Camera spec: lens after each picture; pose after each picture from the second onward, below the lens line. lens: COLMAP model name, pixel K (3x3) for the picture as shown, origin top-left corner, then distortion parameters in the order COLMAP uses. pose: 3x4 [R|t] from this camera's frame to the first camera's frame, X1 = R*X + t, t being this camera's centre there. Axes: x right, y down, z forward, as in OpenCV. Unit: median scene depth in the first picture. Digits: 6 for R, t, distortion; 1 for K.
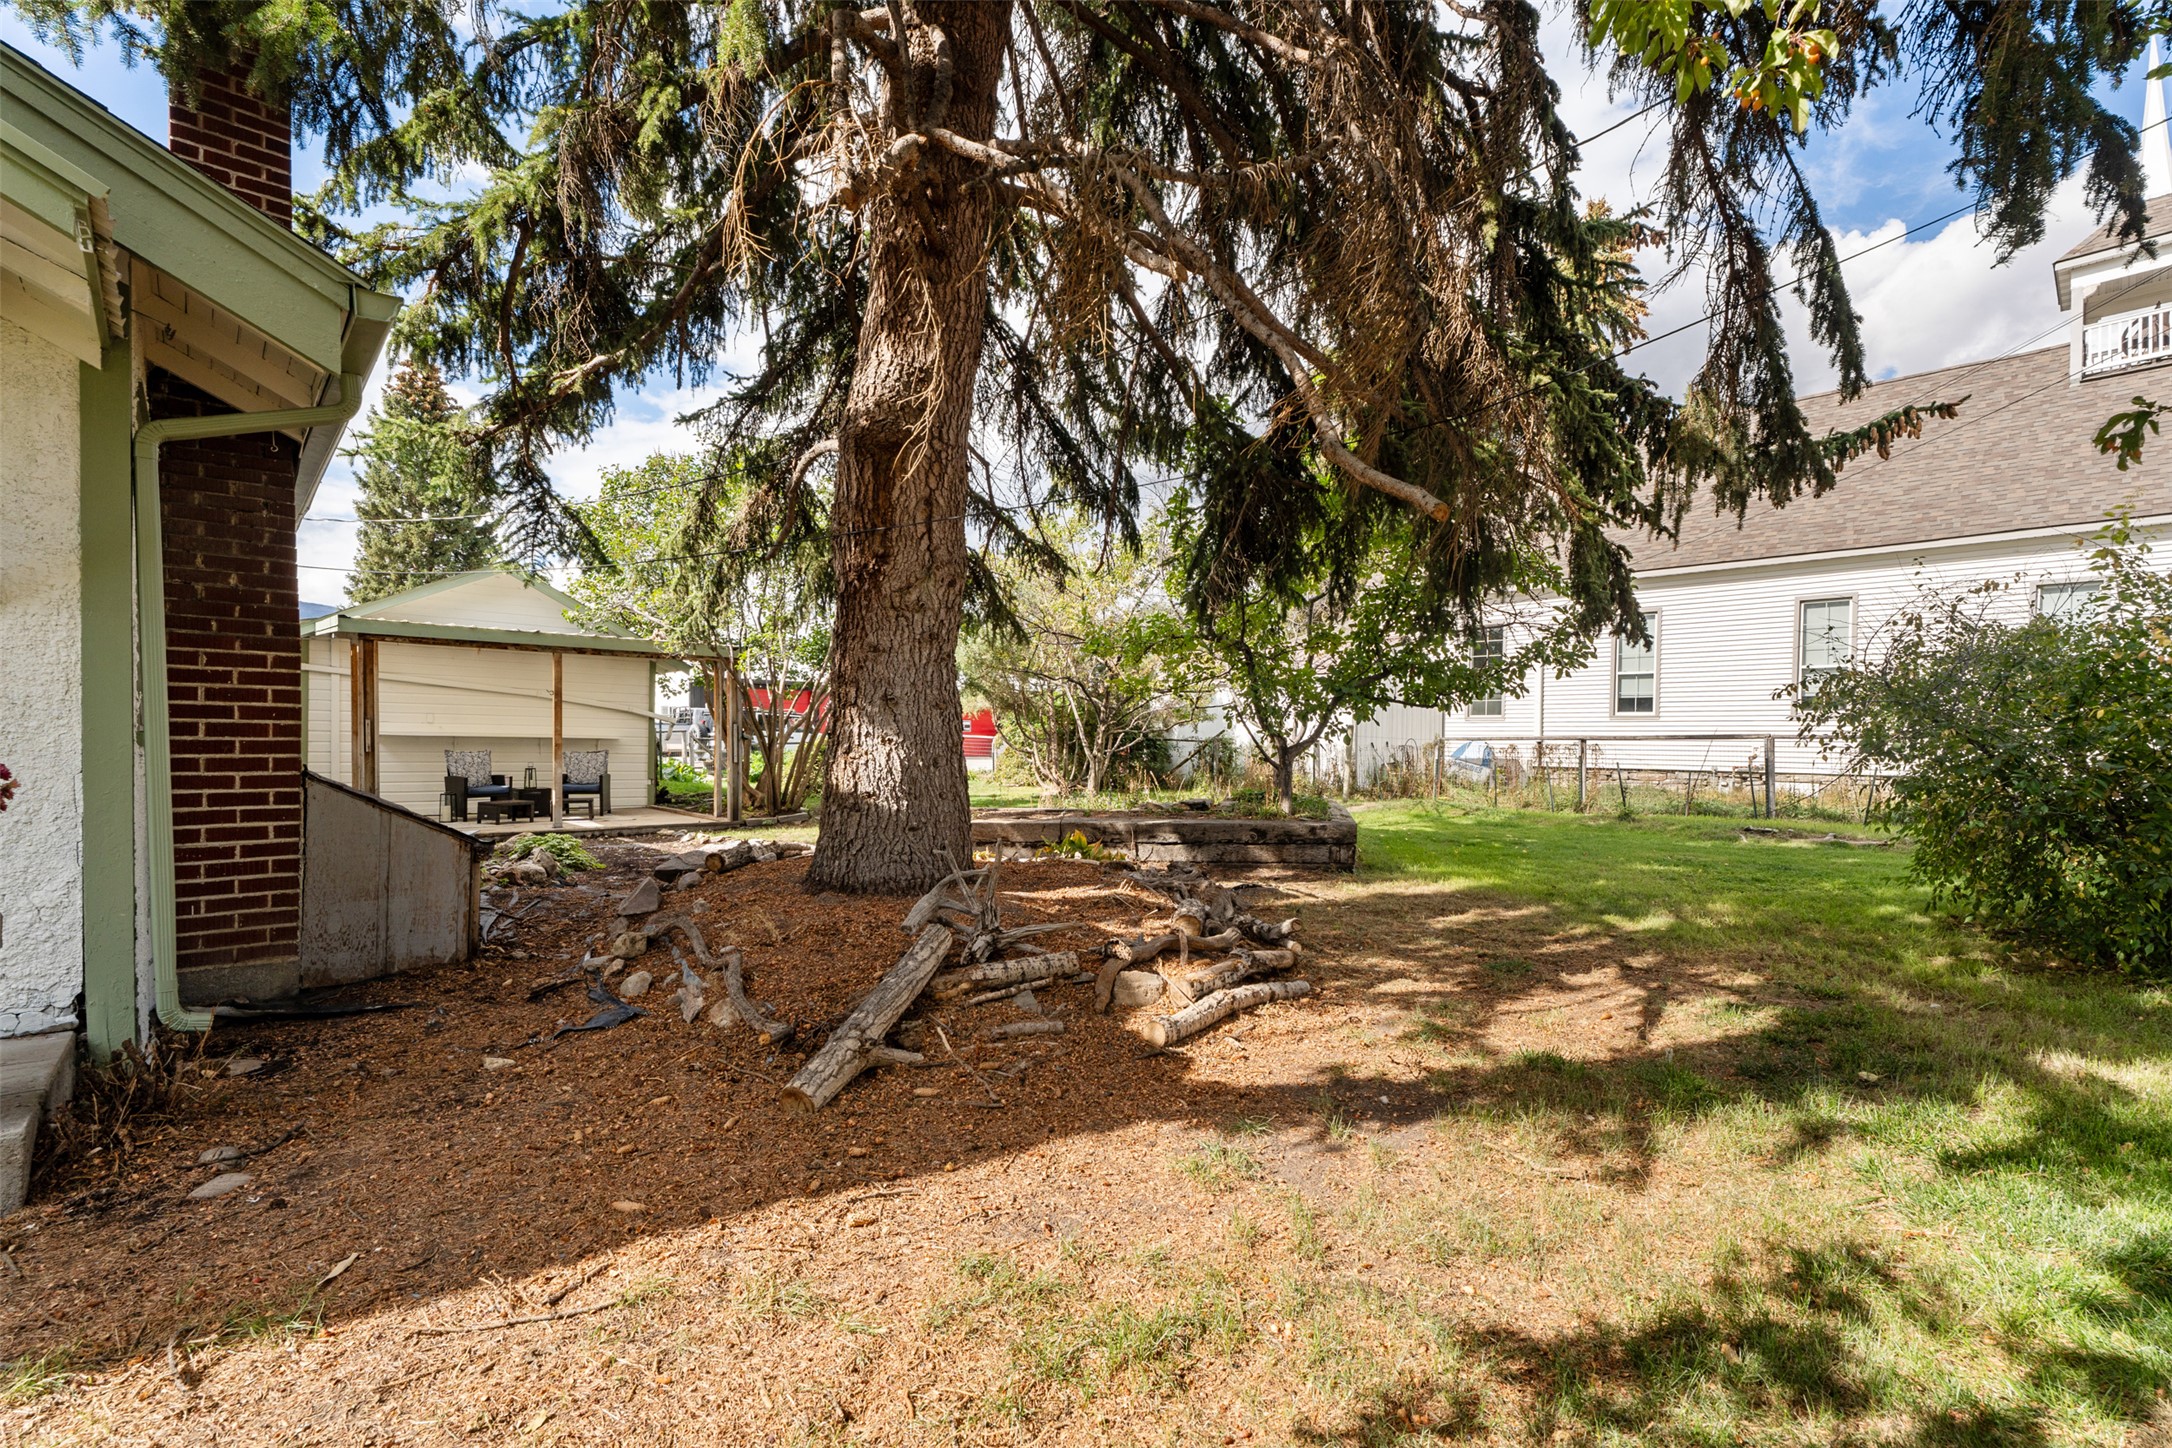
lens RADIAL K [[974.4, 0, 1088.1], [0, 974.4, 763.3], [0, 0, 1]] dist [0.002311, 0.000107]
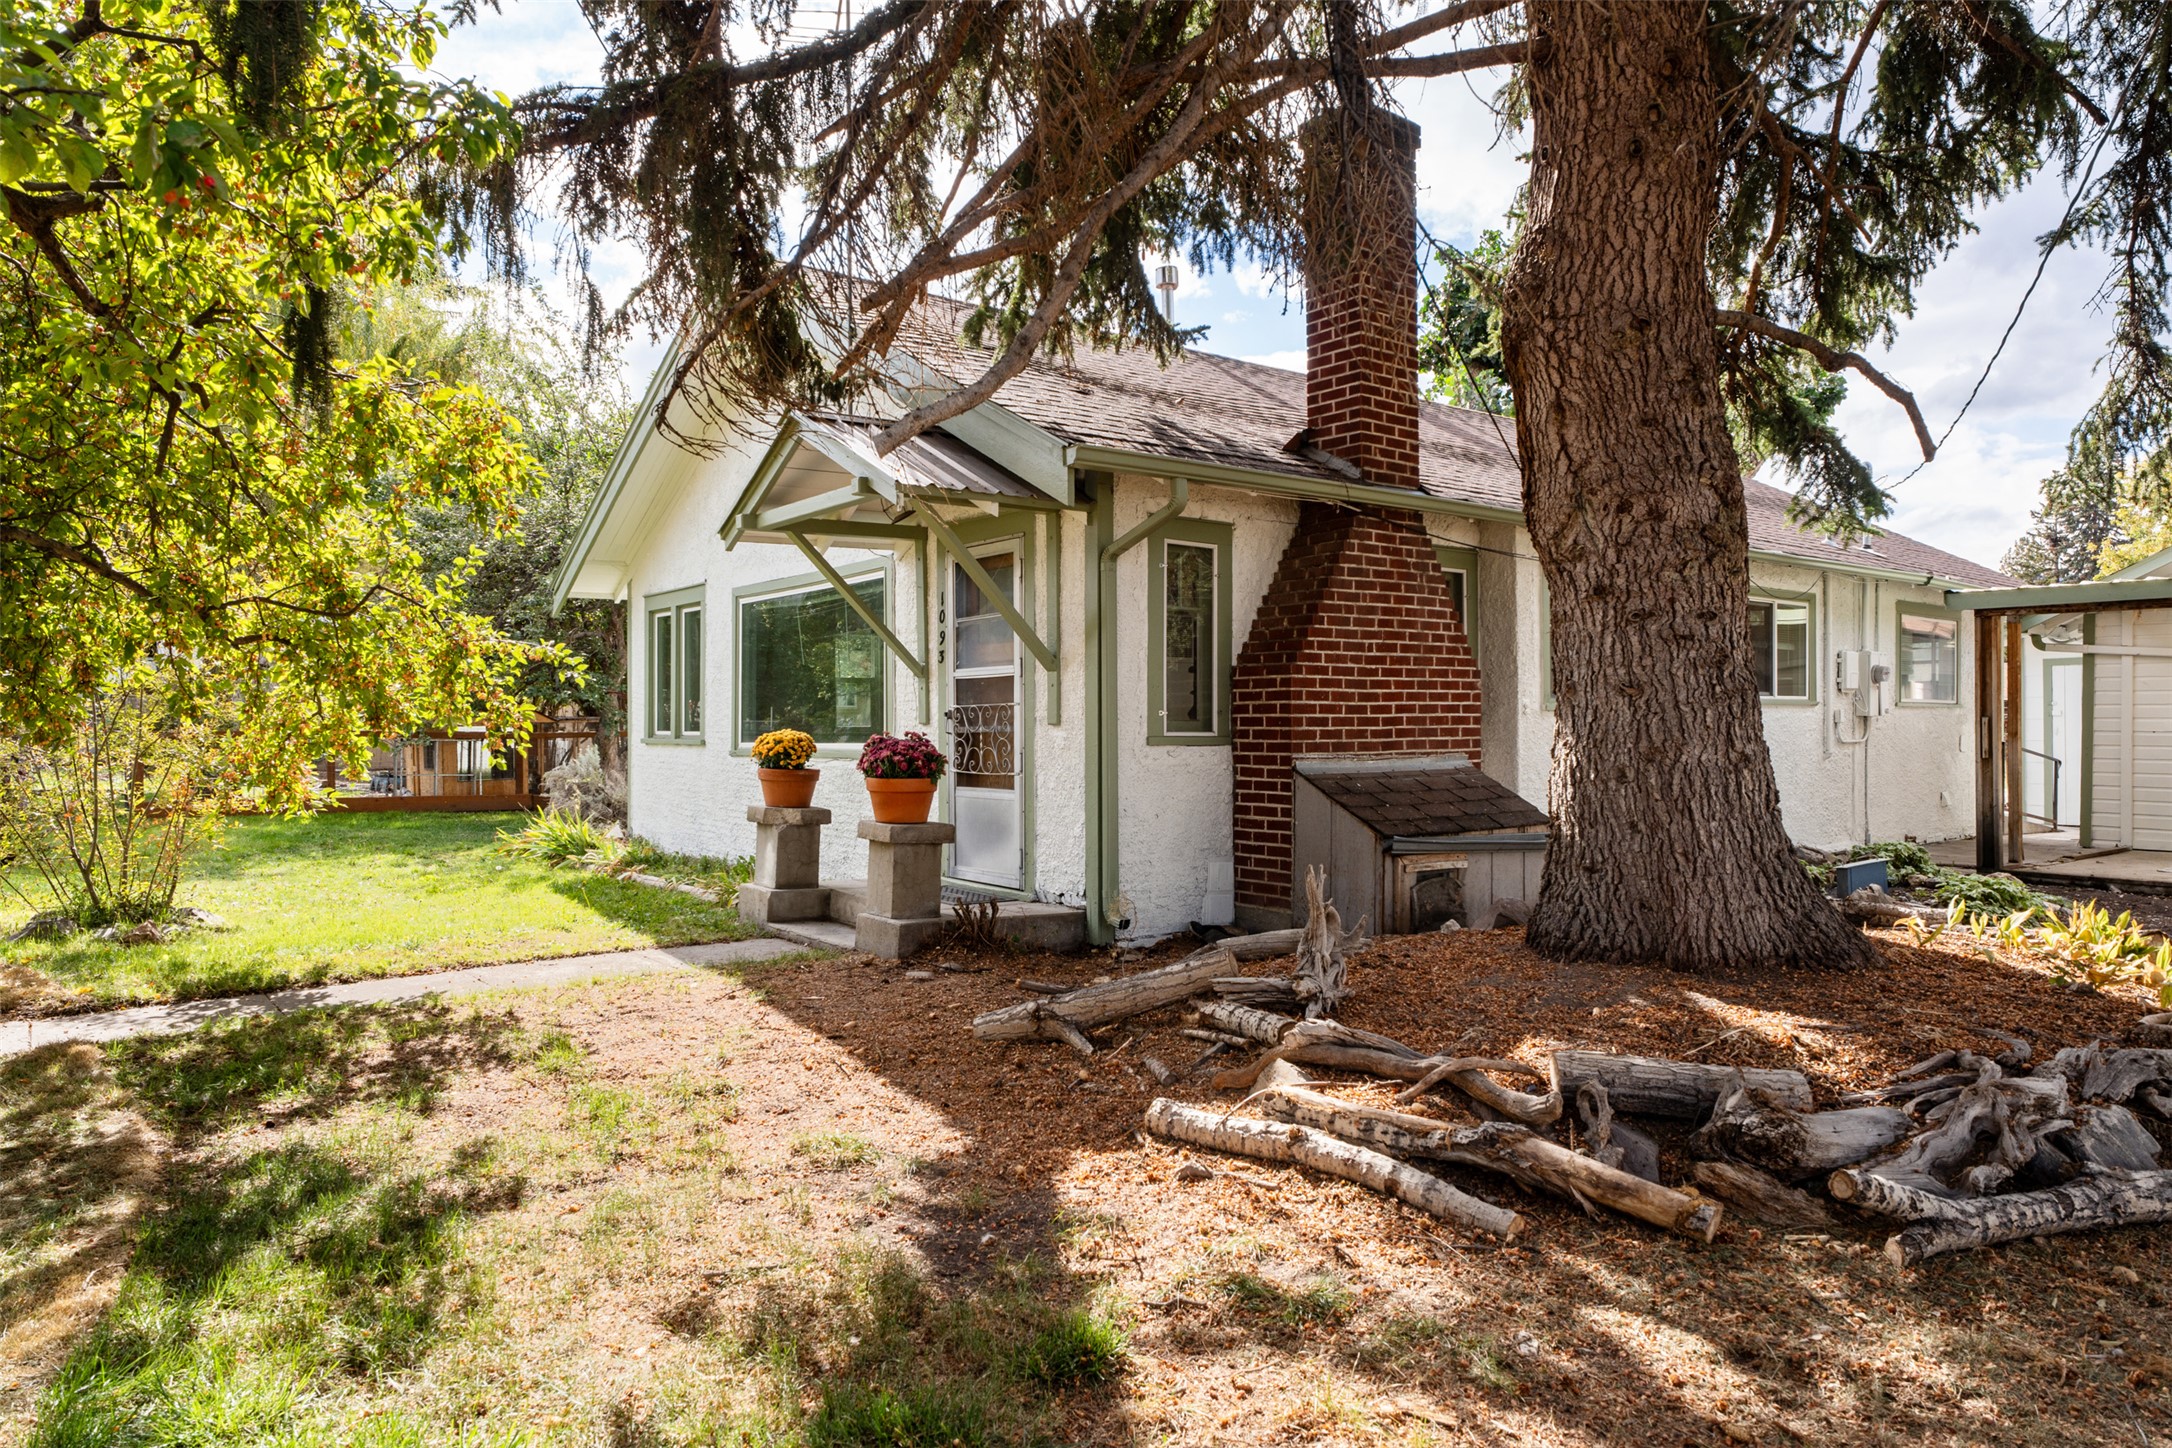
lens RADIAL K [[1380.3, 0, 1086.0], [0, 1380.3, 724.0], [0, 0, 1]] dist [0.004542, 0.001168]
pose [[-0.086909, -0.011810, -0.996146, 0.886771], [-0.026233, 0.999610, -0.009562, -0.019780], [0.995871, 0.025301, -0.087185, 0.769593]]
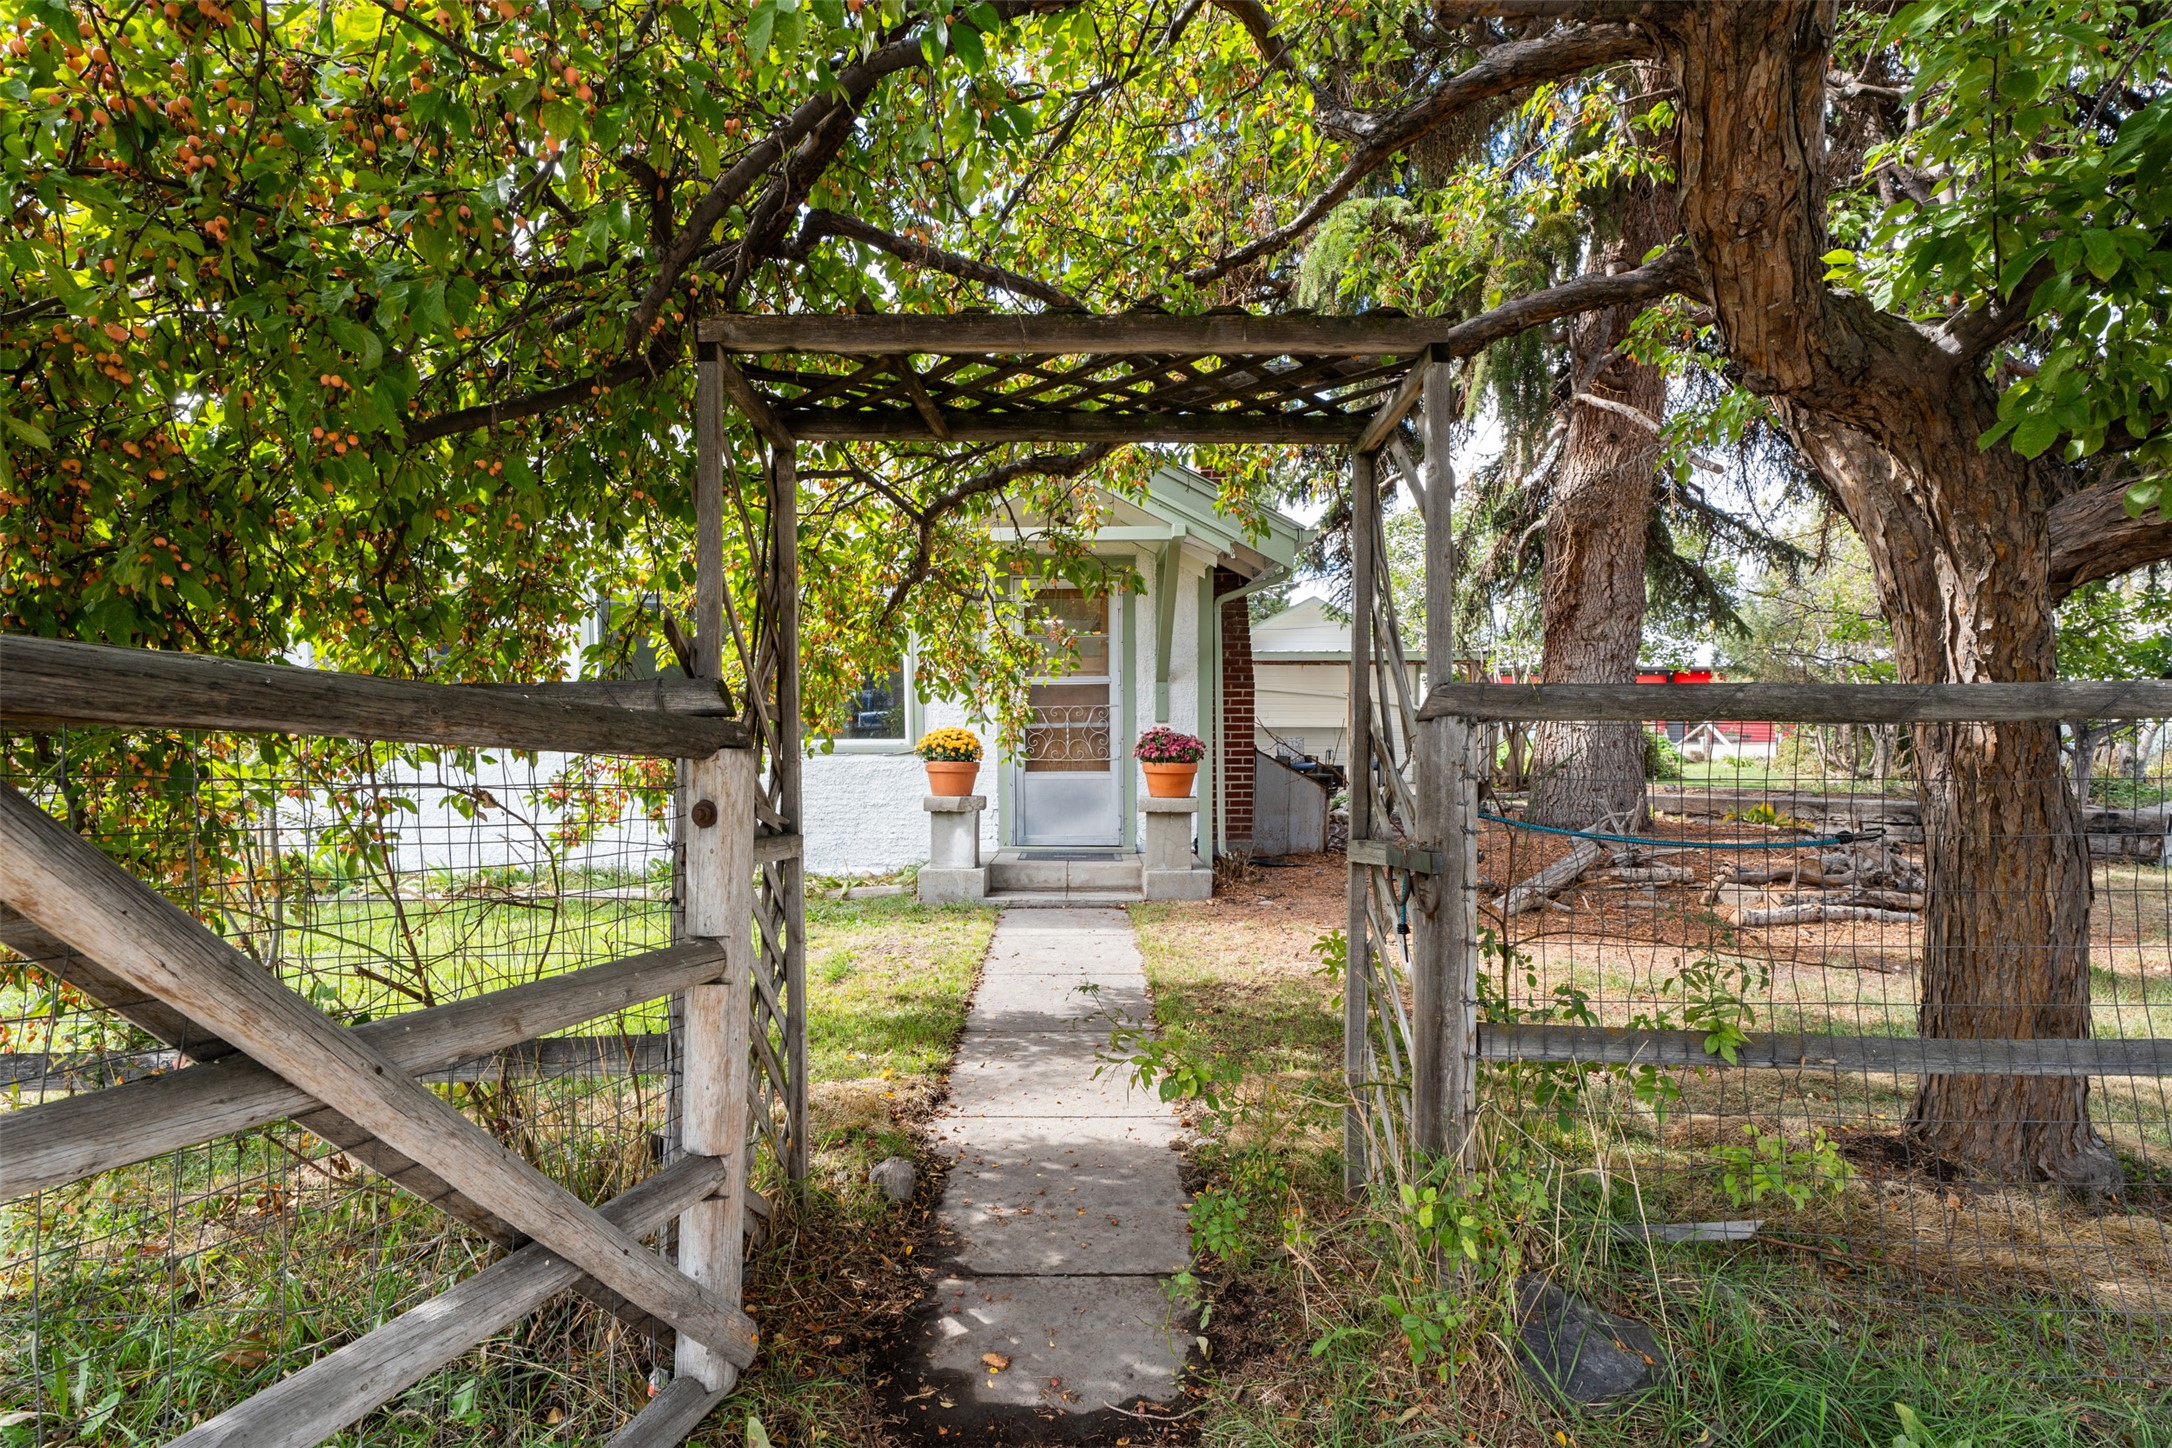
lens RADIAL K [[974.4, 0, 1088.1], [0, 974.4, 763.3], [0, 0, 1]] dist [0.002311, 0.000107]
pose [[0.736121, 0.015271, -0.676677, 0.255790], [-0.005556, 0.999848, 0.016520, 0.007485], [0.676827, -0.008401, 0.736094, -0.607995]]
